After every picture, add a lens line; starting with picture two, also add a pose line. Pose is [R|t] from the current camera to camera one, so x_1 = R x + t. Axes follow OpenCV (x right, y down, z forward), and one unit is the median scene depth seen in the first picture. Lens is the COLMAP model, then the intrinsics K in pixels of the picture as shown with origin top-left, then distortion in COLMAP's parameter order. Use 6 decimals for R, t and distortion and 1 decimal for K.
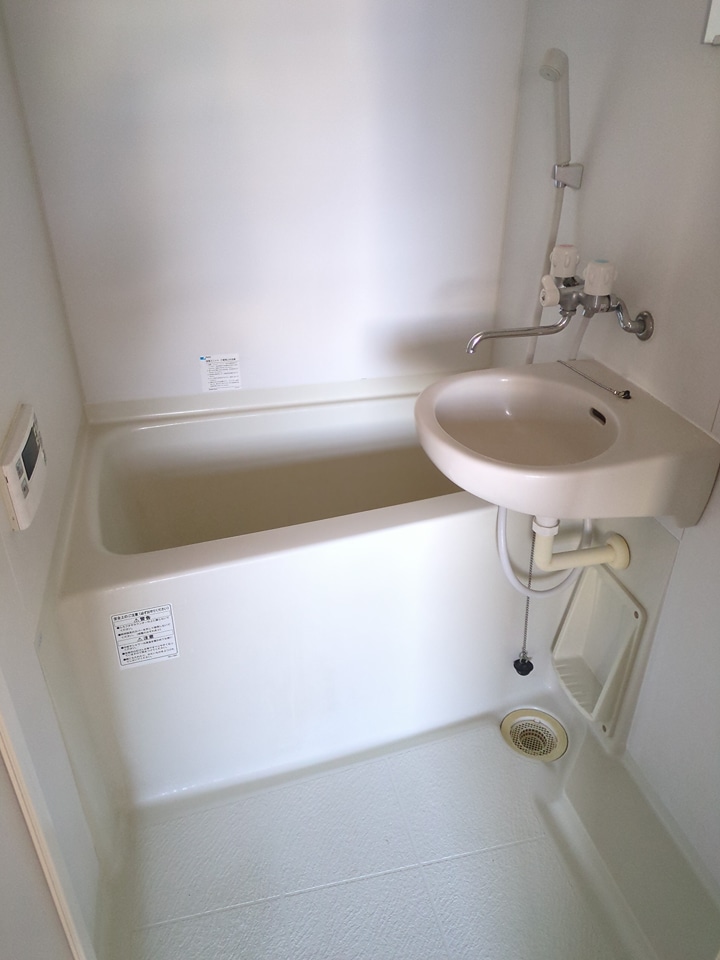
lens RADIAL K [[711.8, 0, 357.0], [0, 711.8, 481.2], [0, 0, 1]] dist [0.035252, -0.021845]
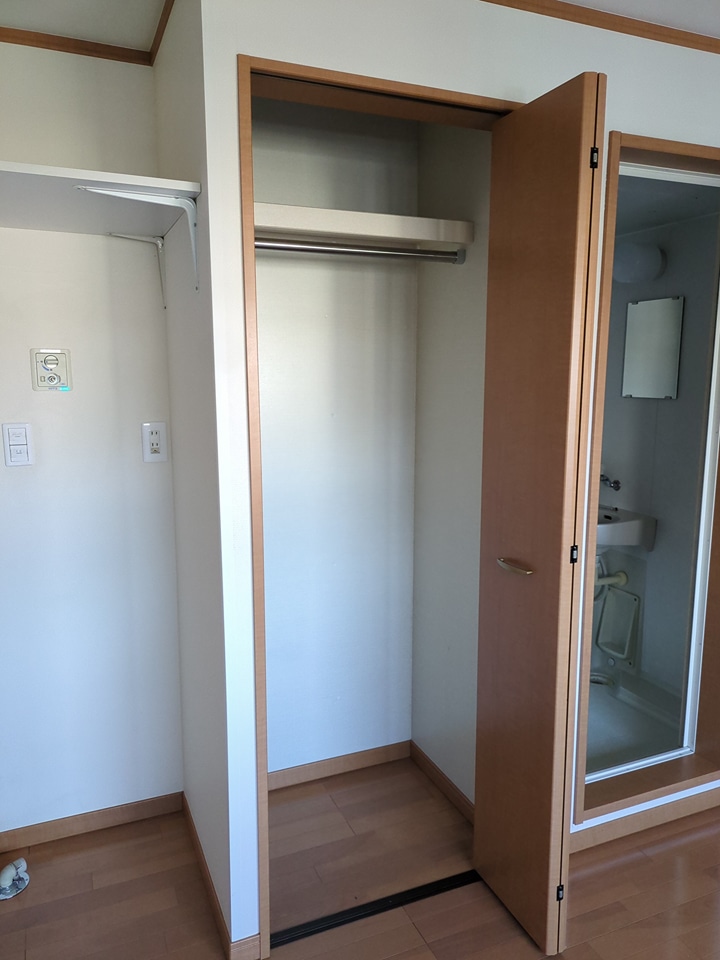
lens RADIAL K [[711.8, 0, 360.6], [0, 711.8, 482.8], [0, 0, 1]] dist [0.035252, -0.021845]
pose [[0.986281, -0.018302, 0.164058, -0.967392], [0.077406, 0.929075, -0.361703, 0.656134], [-0.145802, 0.369439, 0.917745, -1.303226]]
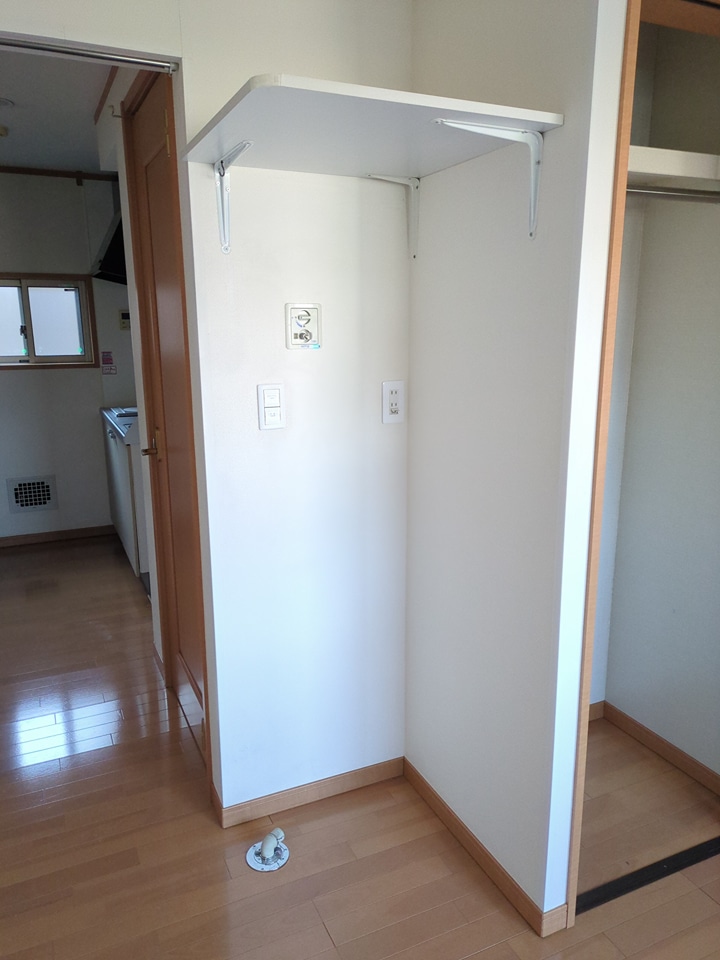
lens RADIAL K [[711.8, 0, 355.0], [0, 711.8, 484.3], [0, 0, 1]] dist [0.035252, -0.021845]
pose [[0.983100, -0.043516, 0.177820, -1.549727], [0.095033, 0.951518, -0.292544, 0.550974], [-0.156468, 0.304499, 0.939573, -1.144746]]
